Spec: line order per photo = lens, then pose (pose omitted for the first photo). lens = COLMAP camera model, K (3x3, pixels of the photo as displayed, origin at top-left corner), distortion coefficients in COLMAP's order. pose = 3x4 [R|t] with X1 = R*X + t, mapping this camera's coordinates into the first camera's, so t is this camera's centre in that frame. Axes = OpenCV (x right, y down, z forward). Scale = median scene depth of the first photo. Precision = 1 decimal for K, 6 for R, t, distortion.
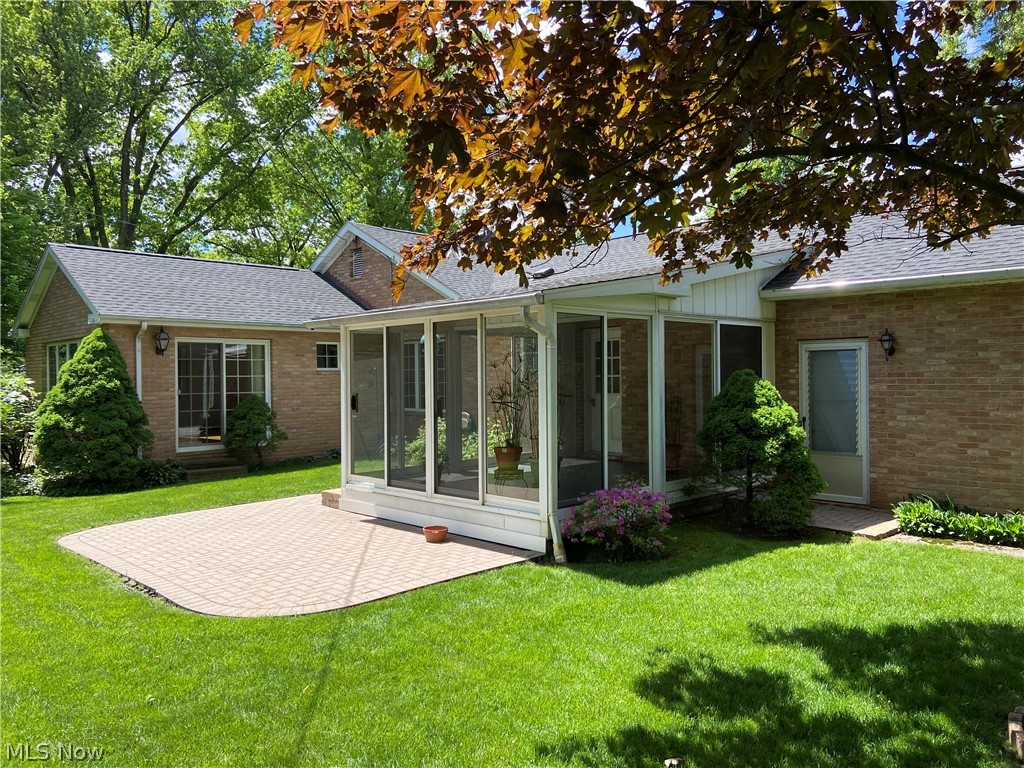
lens RADIAL K [[779.3, 0, 519.0], [0, 779.3, 382.1], [0, 0, 1]] dist [0.088247, -0.069287]
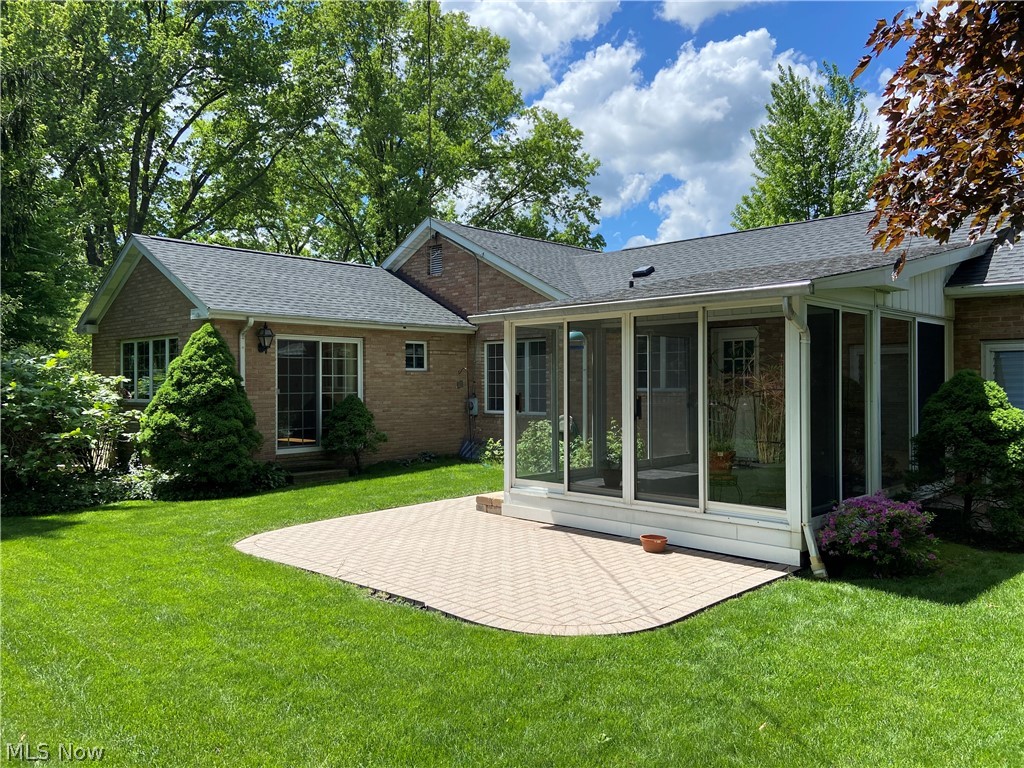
lens RADIAL K [[779.3, 0, 508.9], [0, 779.3, 379.7], [0, 0, 1]] dist [0.088247, -0.069287]
pose [[0.999613, 0.007404, 0.026818, -0.204919], [-0.007121, 0.999918, -0.010622, 0.007437], [-0.026895, 0.010427, 0.999584, 0.049494]]
